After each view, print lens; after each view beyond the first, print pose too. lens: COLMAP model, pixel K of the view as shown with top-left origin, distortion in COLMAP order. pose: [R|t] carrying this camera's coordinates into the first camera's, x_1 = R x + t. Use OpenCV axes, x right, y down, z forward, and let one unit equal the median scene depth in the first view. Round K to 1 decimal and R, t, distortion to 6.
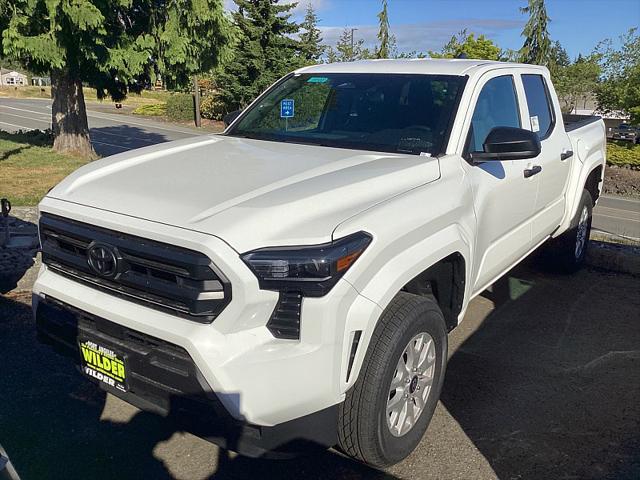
lens RADIAL K [[633.5, 0, 318.7], [0, 633.5, 244.3], [0, 0, 1]] dist [0.011854, 0.000000]
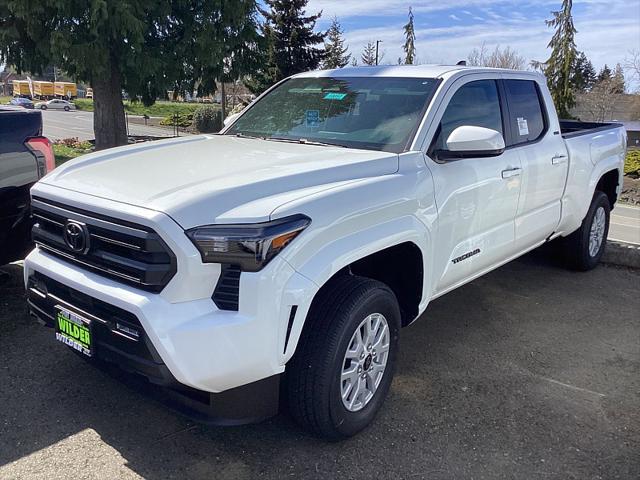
lens RADIAL K [[633.5, 0, 321.3], [0, 633.5, 237.9], [0, 0, 1]] dist [0.011854, 0.000000]
pose [[0.997089, 0.024247, -0.072283, 0.167737], [-0.026361, 0.999248, -0.028433, 0.046214], [0.071539, 0.030255, 0.996979, -0.074501]]
